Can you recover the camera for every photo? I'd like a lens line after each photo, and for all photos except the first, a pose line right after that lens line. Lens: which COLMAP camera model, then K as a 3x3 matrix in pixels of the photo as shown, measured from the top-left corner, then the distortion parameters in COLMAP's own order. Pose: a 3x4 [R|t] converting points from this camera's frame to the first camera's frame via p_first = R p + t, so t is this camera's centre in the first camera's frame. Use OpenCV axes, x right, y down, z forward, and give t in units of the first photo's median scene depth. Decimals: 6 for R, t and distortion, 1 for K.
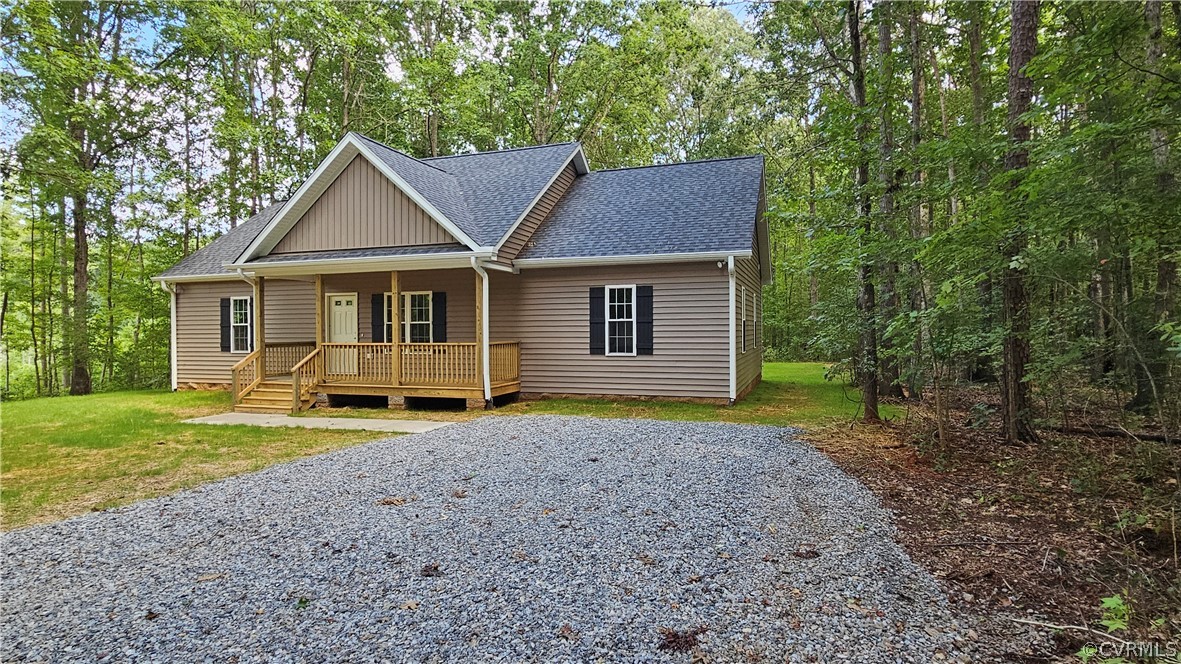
lens RADIAL K [[648.8, 0, 590.5], [0, 648.8, 332.0], [0, 0, 1]] dist [0.002080, 0.001522]
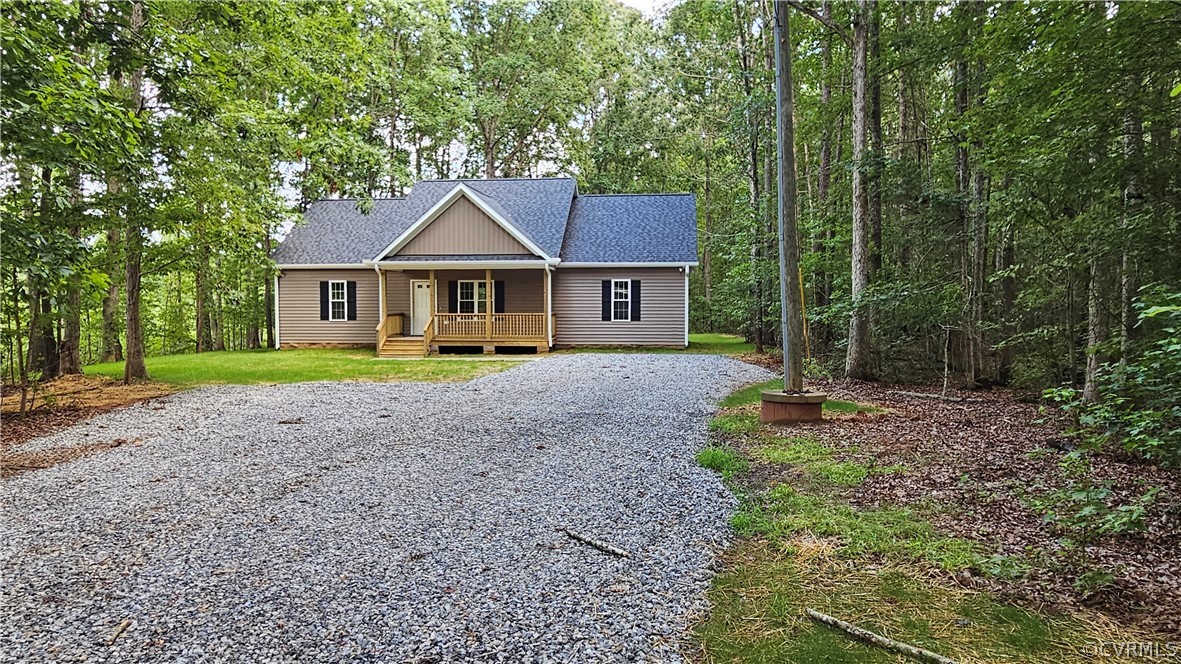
lens RADIAL K [[973.6, 0, 590.5], [0, 973.6, 332.0], [0, 0, 1]] dist [0.000469, 0.001489]
pose [[0.970130, -0.001235, 0.242583, -0.638159], [-0.005183, 0.999653, 0.025819, -0.000800], [-0.242531, -0.026306, 0.969787, -1.419203]]
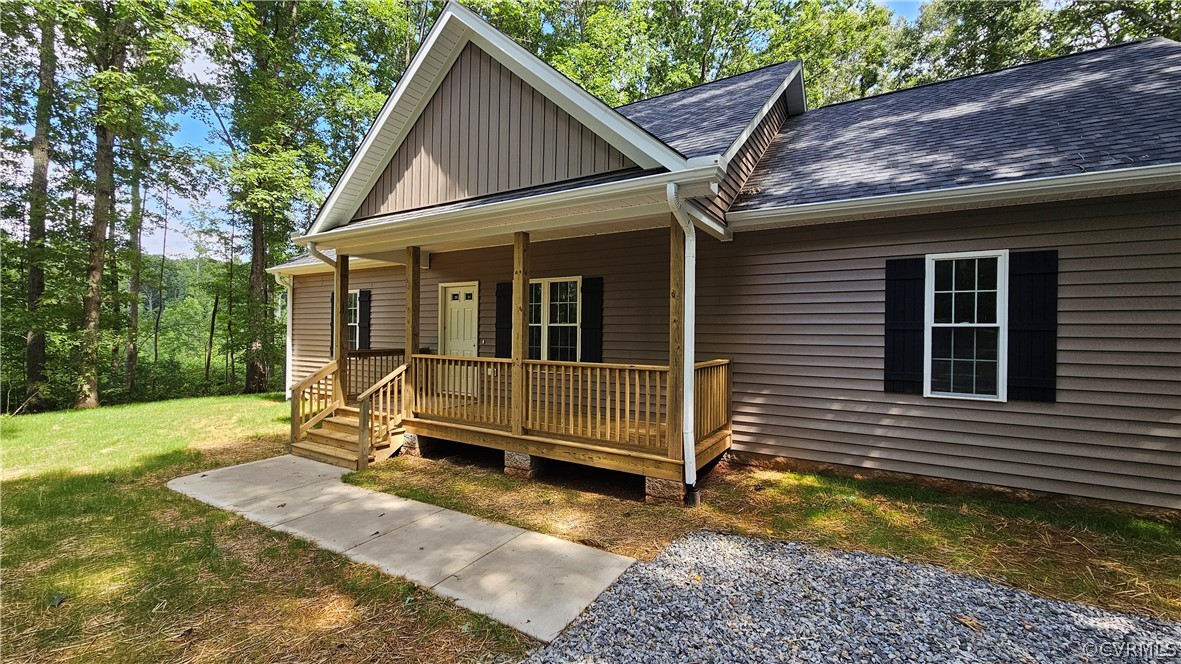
lens RADIAL K [[467.1, 0, 594.7], [0, 467.1, 335.4], [0, 0, 1]] dist [-0.000552, 0.000010]
pose [[0.979168, 0.019564, -0.202108, -0.150406], [-0.019647, 0.999806, 0.001595, -0.006037], [0.202100, 0.002409, 0.979362, 0.604269]]
